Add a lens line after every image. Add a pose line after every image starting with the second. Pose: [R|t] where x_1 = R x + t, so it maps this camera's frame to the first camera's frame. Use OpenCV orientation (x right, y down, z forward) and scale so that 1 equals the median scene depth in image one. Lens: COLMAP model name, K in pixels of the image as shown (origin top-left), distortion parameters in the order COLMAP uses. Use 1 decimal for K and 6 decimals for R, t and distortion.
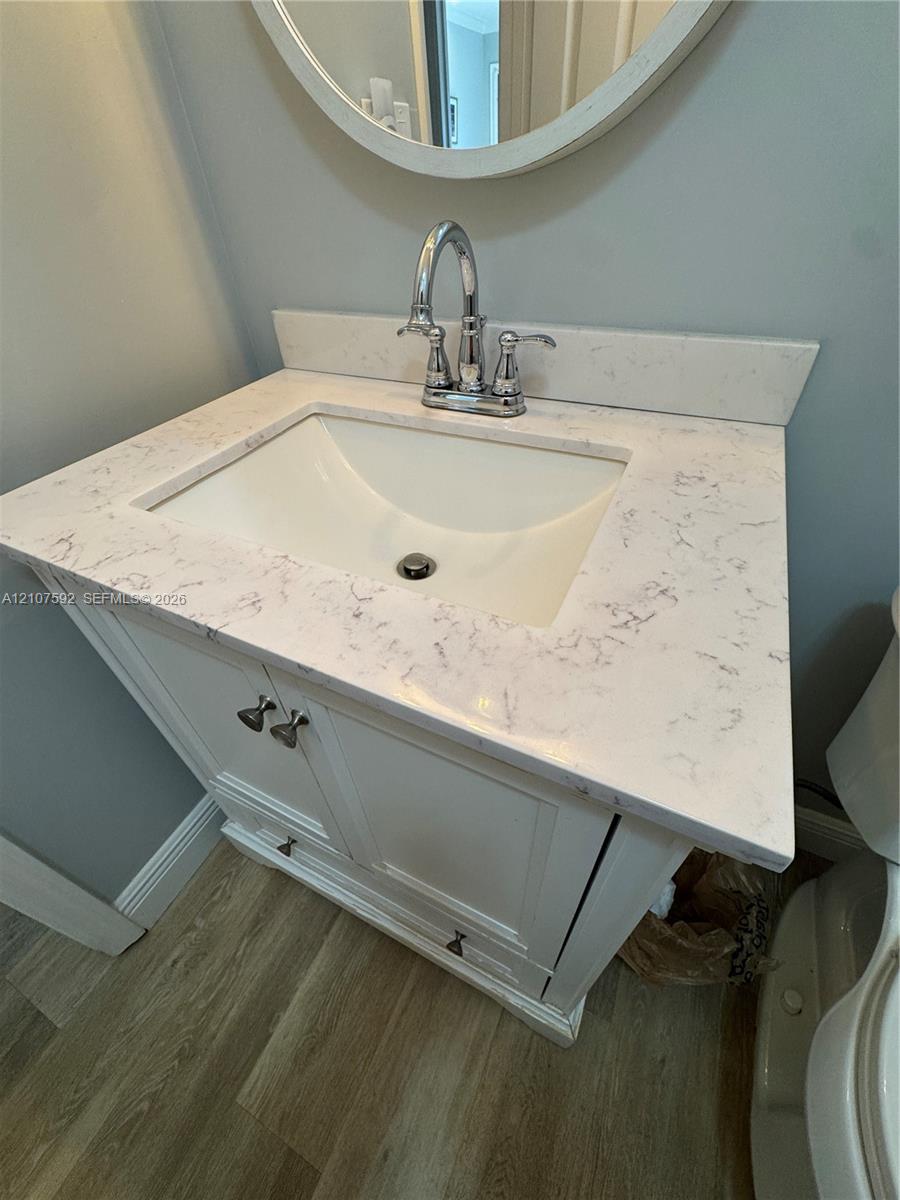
lens RADIAL K [[480.2, 0, 451.6], [0, 480.2, 599.5], [0, 0, 1]] dist [-0.001682, 0.000088]
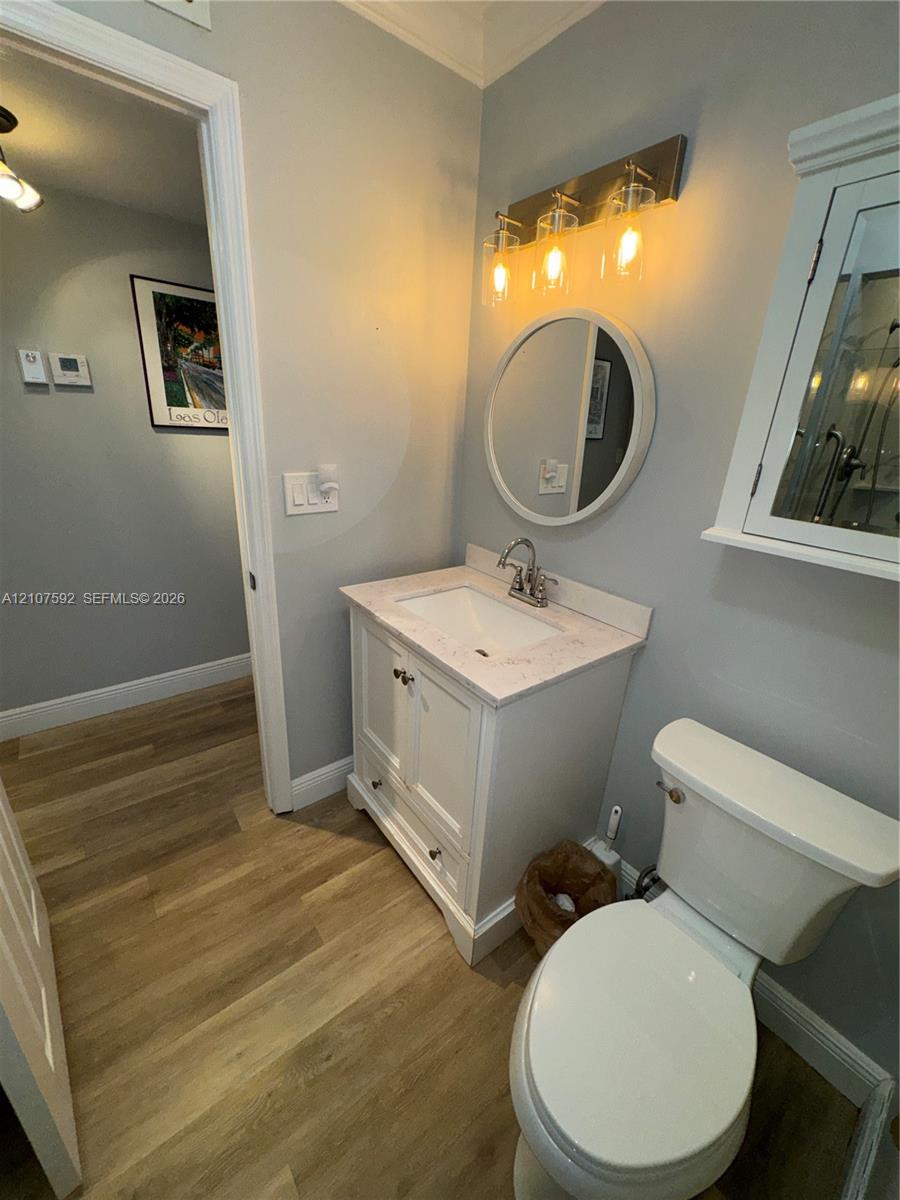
lens RADIAL K [[480.2, 0, 451.6], [0, 480.2, 599.5], [0, 0, 1]] dist [-0.001682, 0.000088]
pose [[0.892091, 0.244375, -0.380070, 0.557888], [-0.364005, 0.887028, -0.284047, 0.360082], [0.267719, 0.391743, 0.880264, -1.054495]]
